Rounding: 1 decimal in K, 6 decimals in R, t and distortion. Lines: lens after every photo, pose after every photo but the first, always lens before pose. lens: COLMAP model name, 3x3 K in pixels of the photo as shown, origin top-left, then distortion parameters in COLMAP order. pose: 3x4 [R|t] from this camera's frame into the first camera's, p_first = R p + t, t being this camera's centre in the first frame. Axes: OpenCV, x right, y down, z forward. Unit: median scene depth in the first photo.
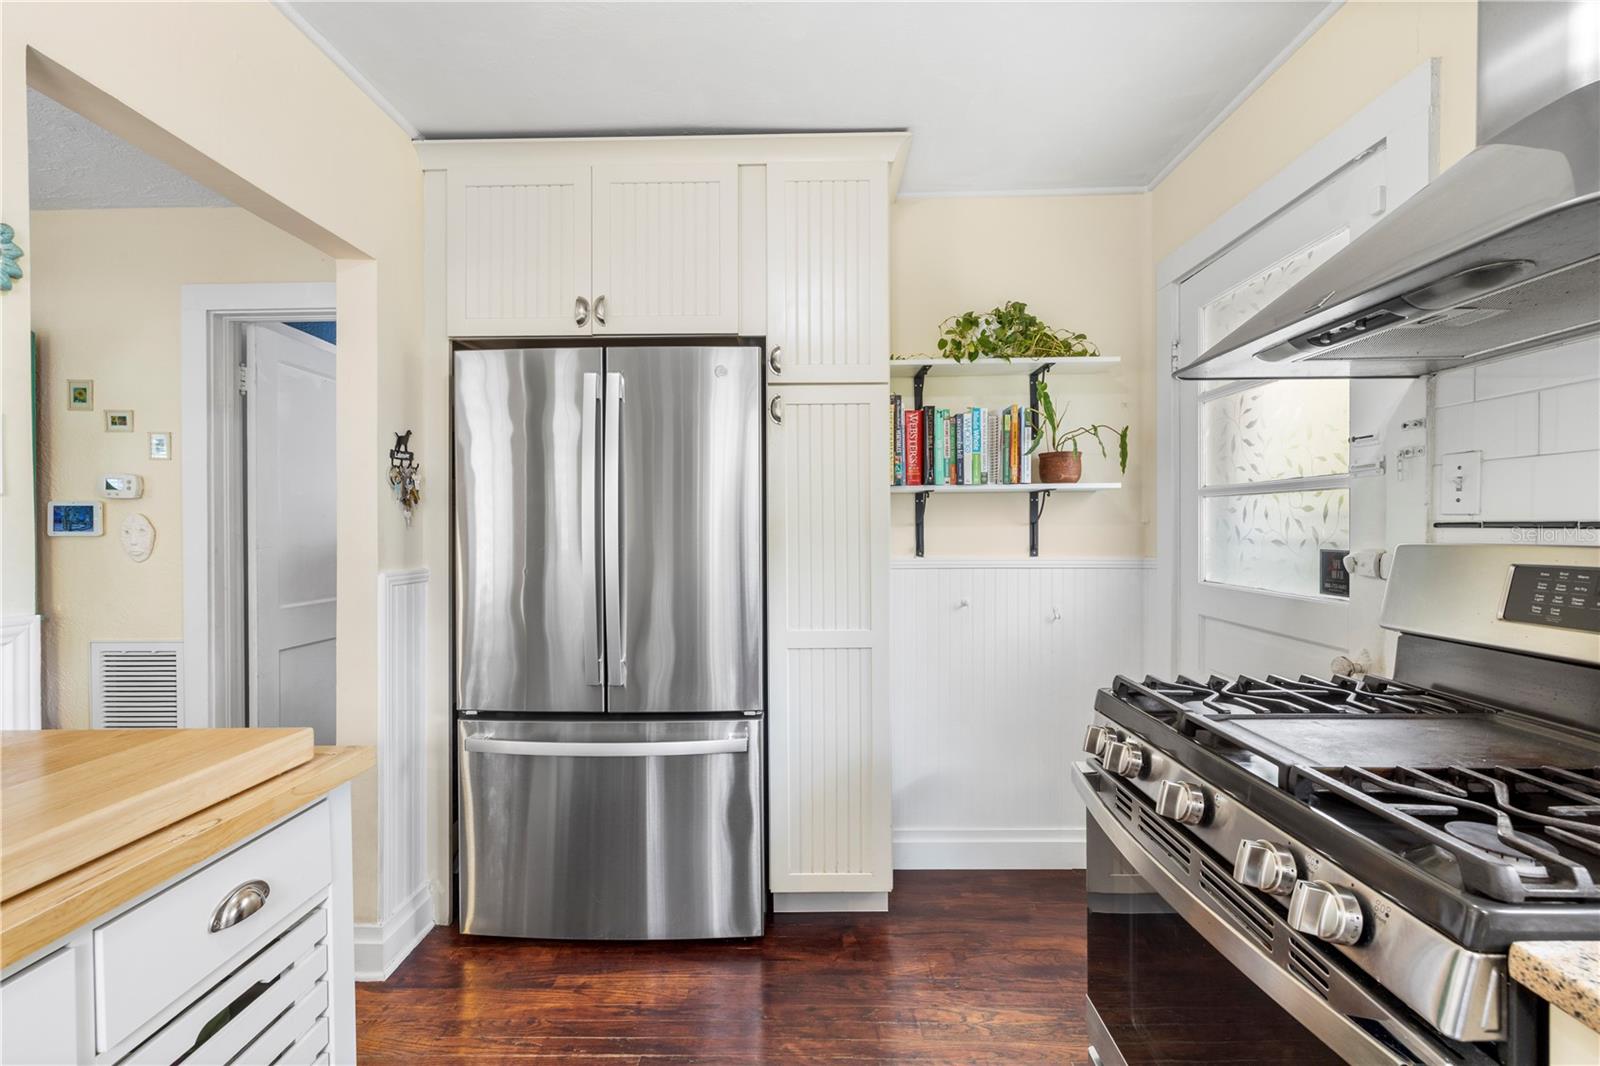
lens RADIAL K [[676.6, 0, 801.9], [0, 676.6, 530.7], [0, 0, 1]] dist [0.001738, -0.000164]
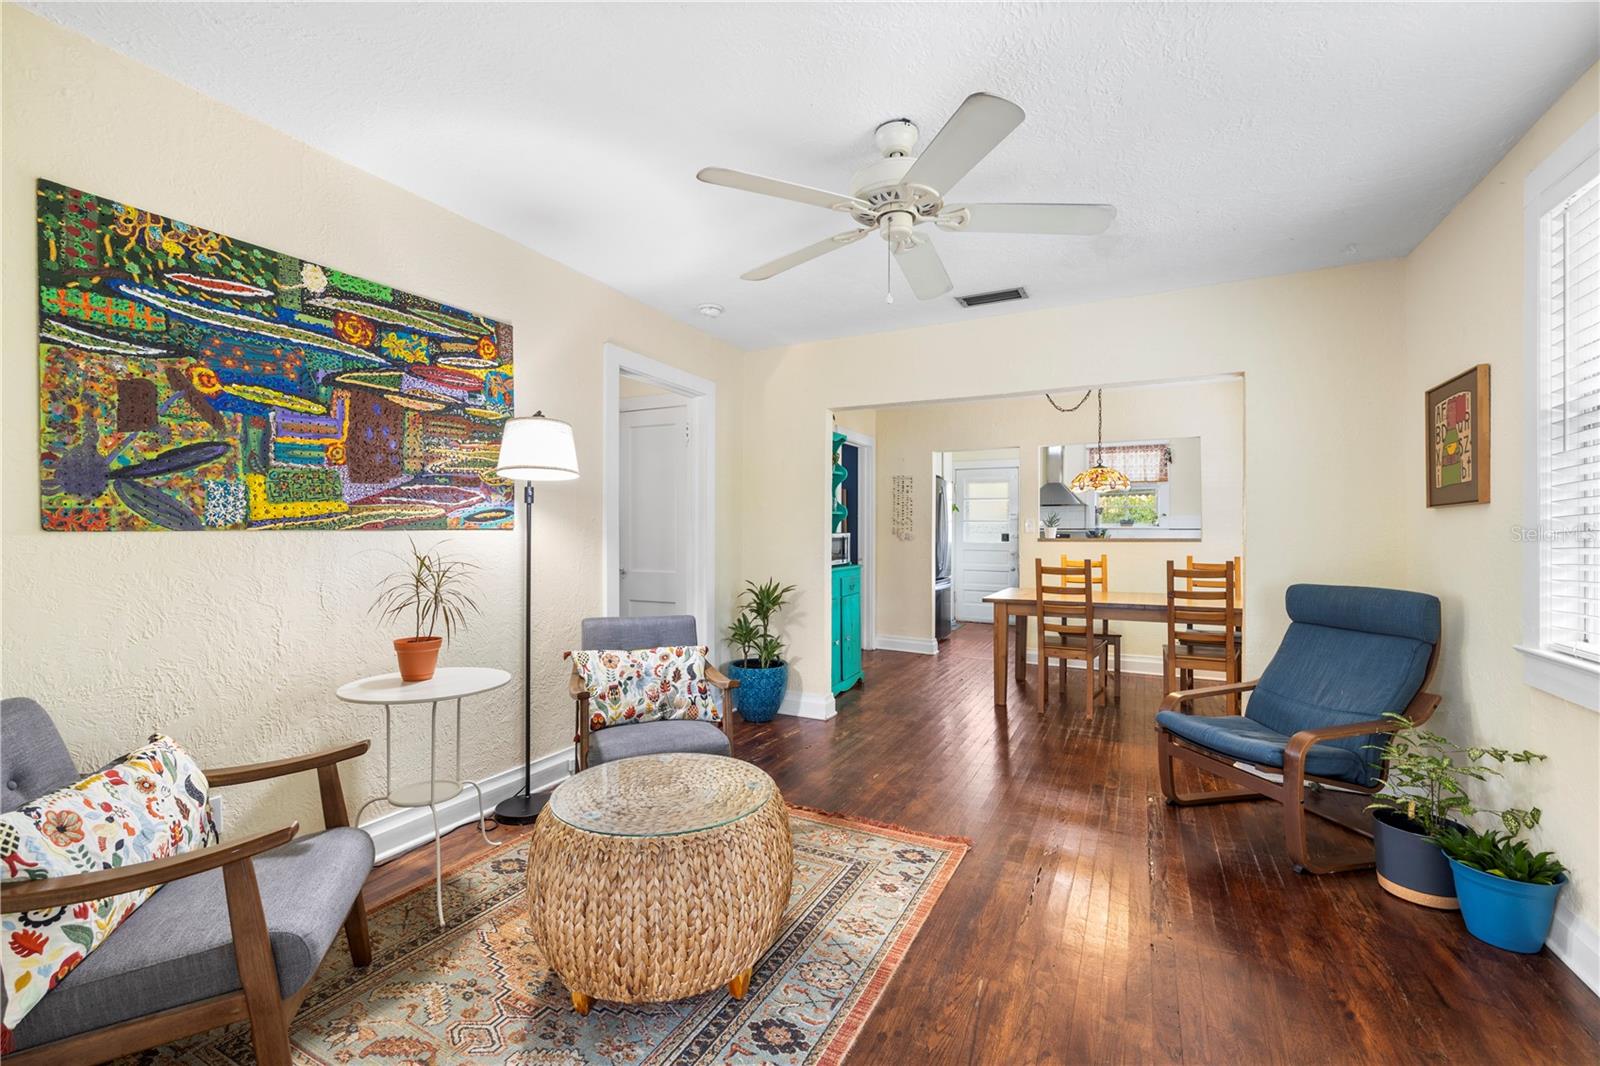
lens RADIAL K [[676.6, 0, 800.6], [0, 676.6, 532.7], [0, 0, 1]] dist [0.001738, -0.000164]
pose [[0.431104, 0.004255, 0.902292, -3.922417], [-0.000083, 0.999989, -0.004676, 0.039348], [-0.902302, 0.001941, 0.431100, 0.099930]]
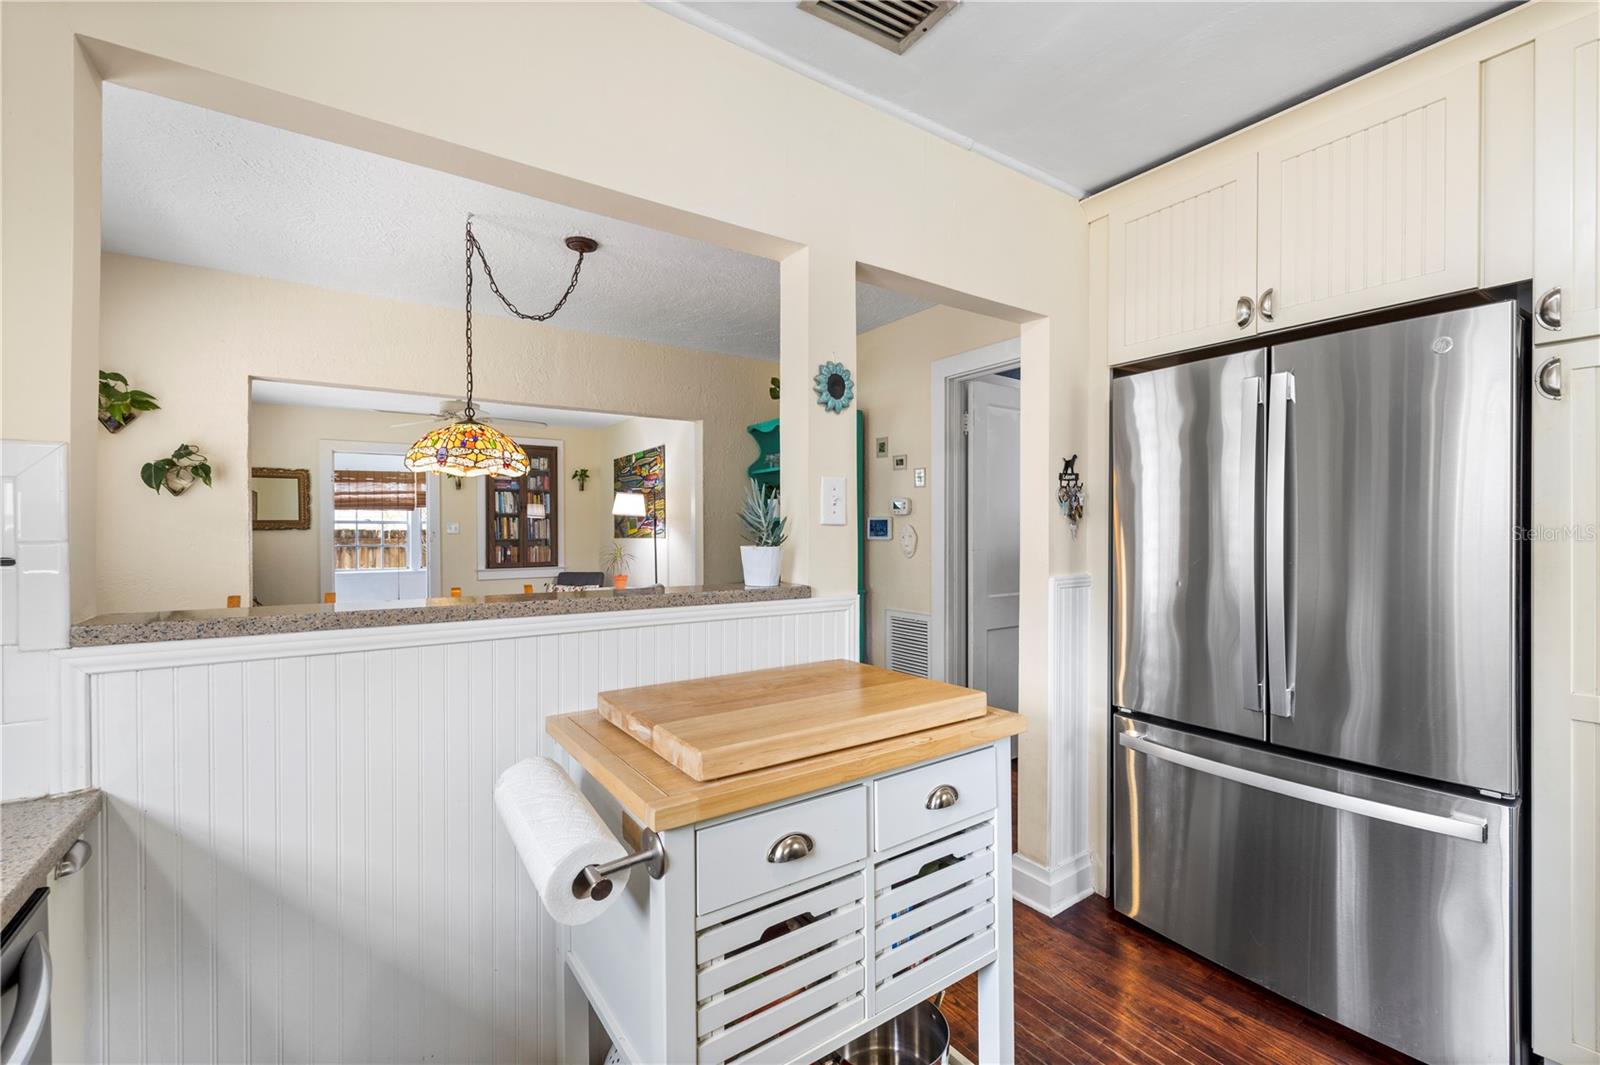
lens RADIAL K [[676.6, 0, 794.0], [0, 676.6, 531.6], [0, 0, 1]] dist [0.001738, -0.000164]
pose [[0.579317, 0.005476, -0.815084, 0.085288], [-0.003241, 0.999985, 0.004414, -0.020856], [0.815096, 0.000084, 0.579326, -0.060309]]
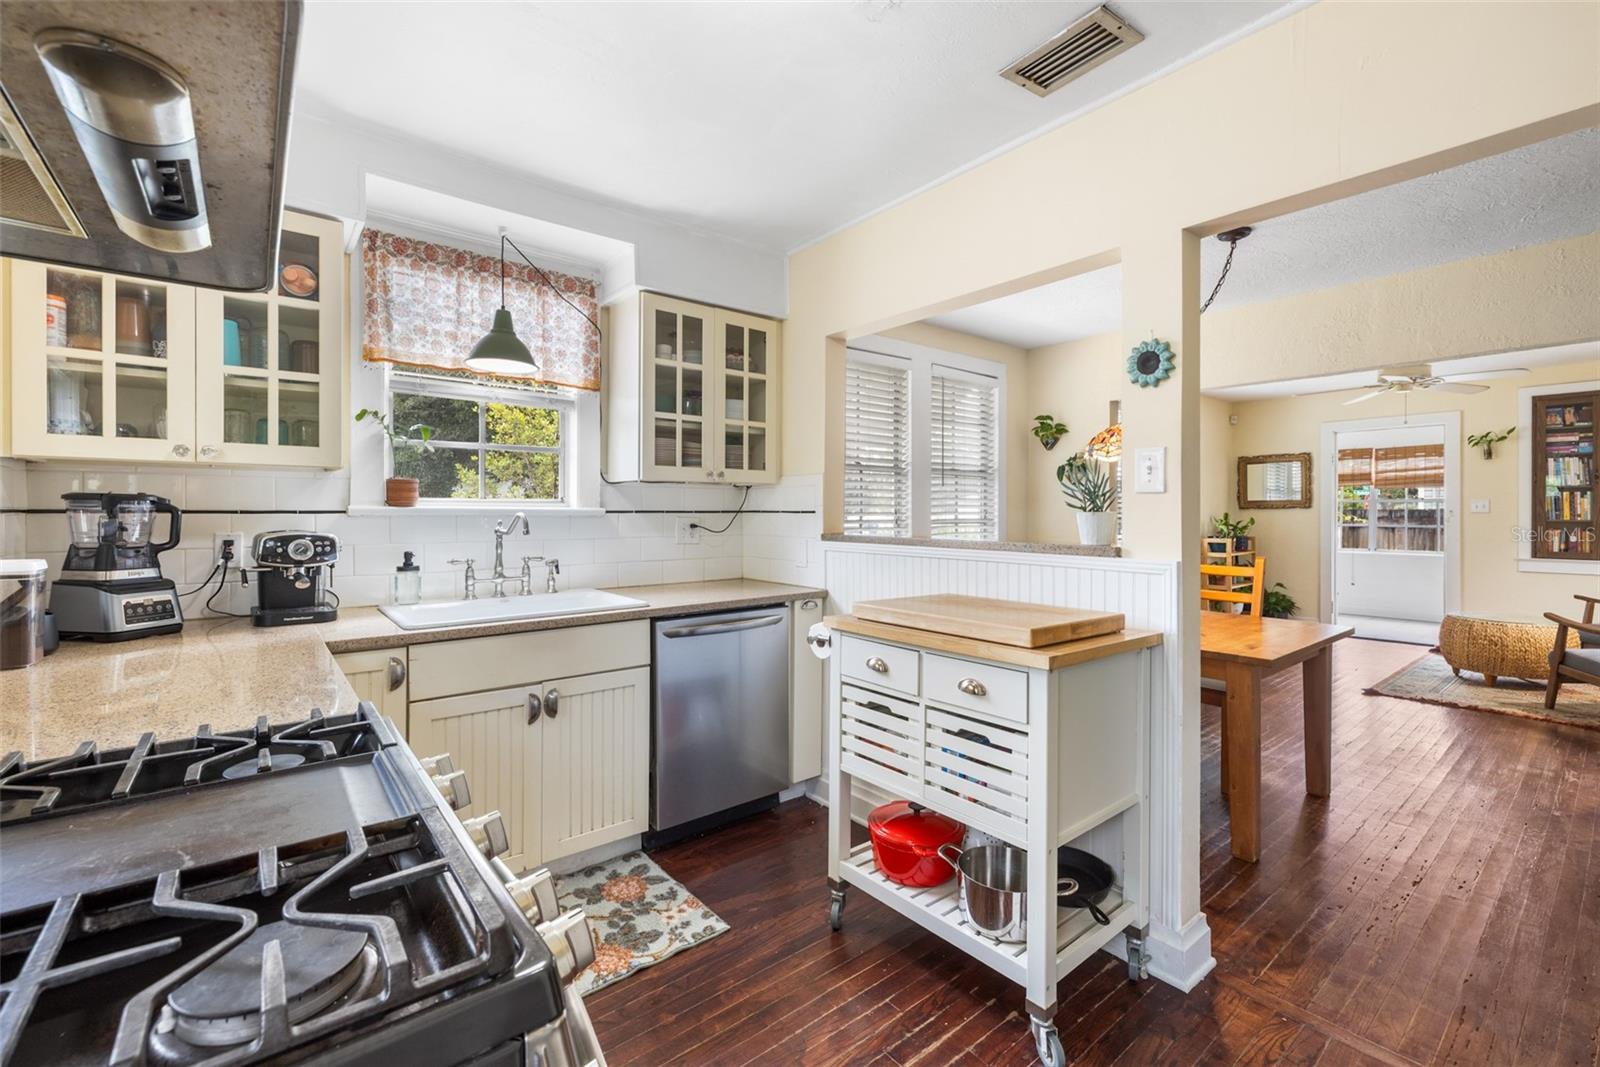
lens RADIAL K [[676.6, 0, 799.2], [0, 676.6, 516.4], [0, 0, 1]] dist [0.001738, -0.000164]
pose [[-0.765585, 0.006626, -0.643300, 0.373090], [-0.001028, 0.999933, 0.011524, -0.003278], [0.643334, 0.009484, -0.765527, 0.896580]]
